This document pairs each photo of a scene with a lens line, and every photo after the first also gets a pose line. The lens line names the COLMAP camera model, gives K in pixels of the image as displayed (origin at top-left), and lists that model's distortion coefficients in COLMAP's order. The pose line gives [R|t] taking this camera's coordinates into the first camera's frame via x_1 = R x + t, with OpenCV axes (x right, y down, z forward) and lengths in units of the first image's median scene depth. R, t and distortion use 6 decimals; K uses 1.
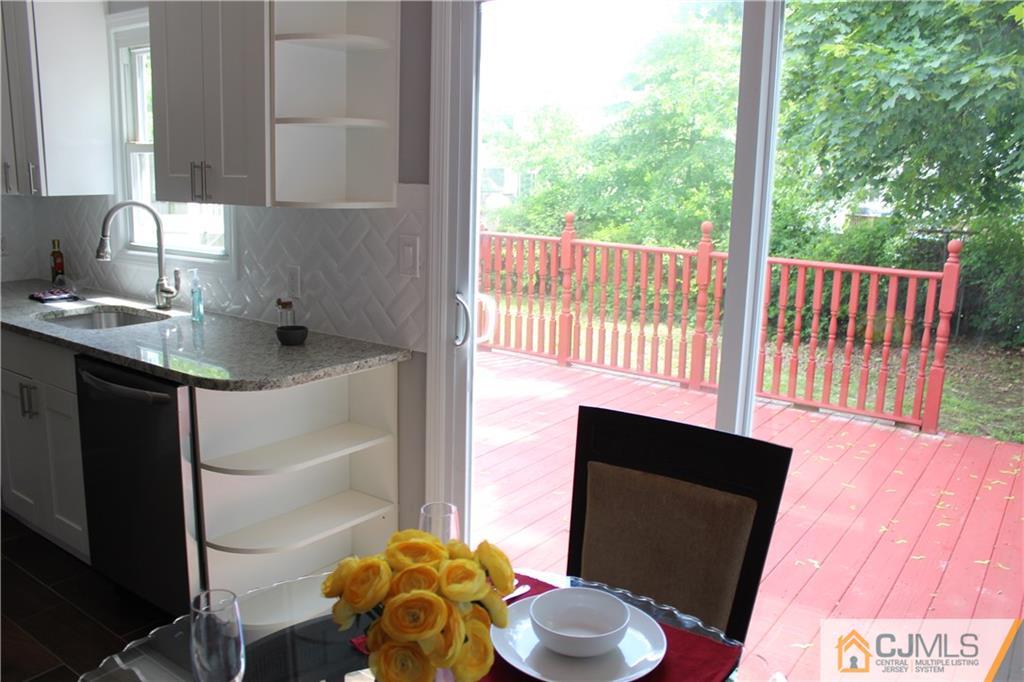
lens RADIAL K [[847.8, 0, 527.2], [0, 847.8, 340.2], [0, 0, 1]] dist [-0.166707, 0.133817]
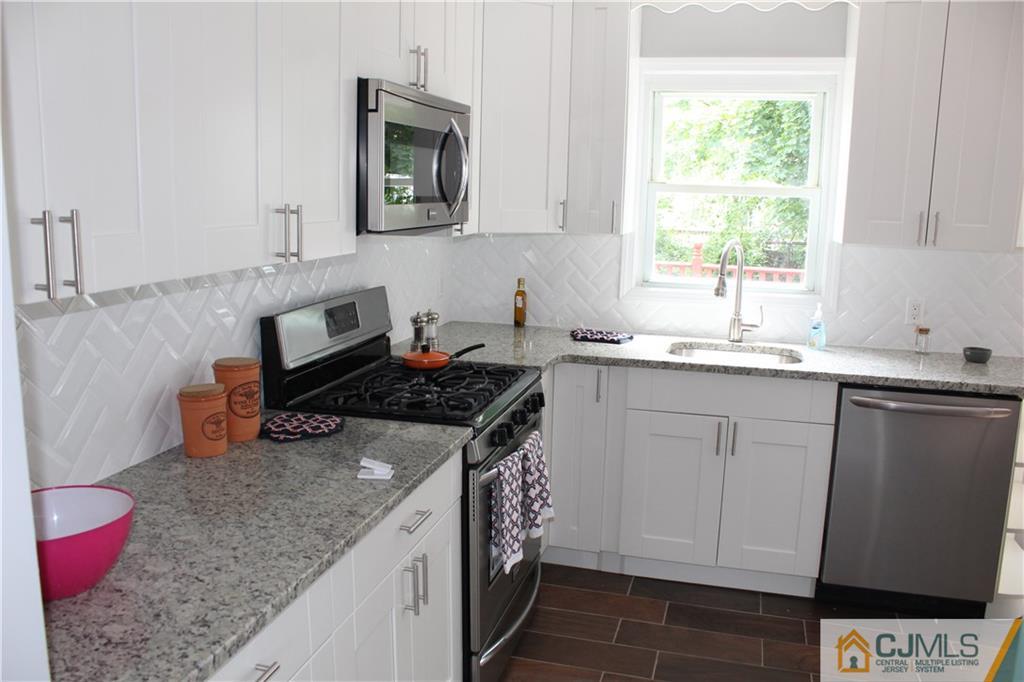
lens RADIAL K [[847.8, 0, 527.2], [0, 847.8, 340.2], [0, 0, 1]] dist [-0.166707, 0.133817]
pose [[0.937827, -0.068732, 0.340229, -0.999930], [0.070655, 0.997478, 0.006752, -0.062329], [-0.339835, 0.017707, 0.940318, 0.067297]]
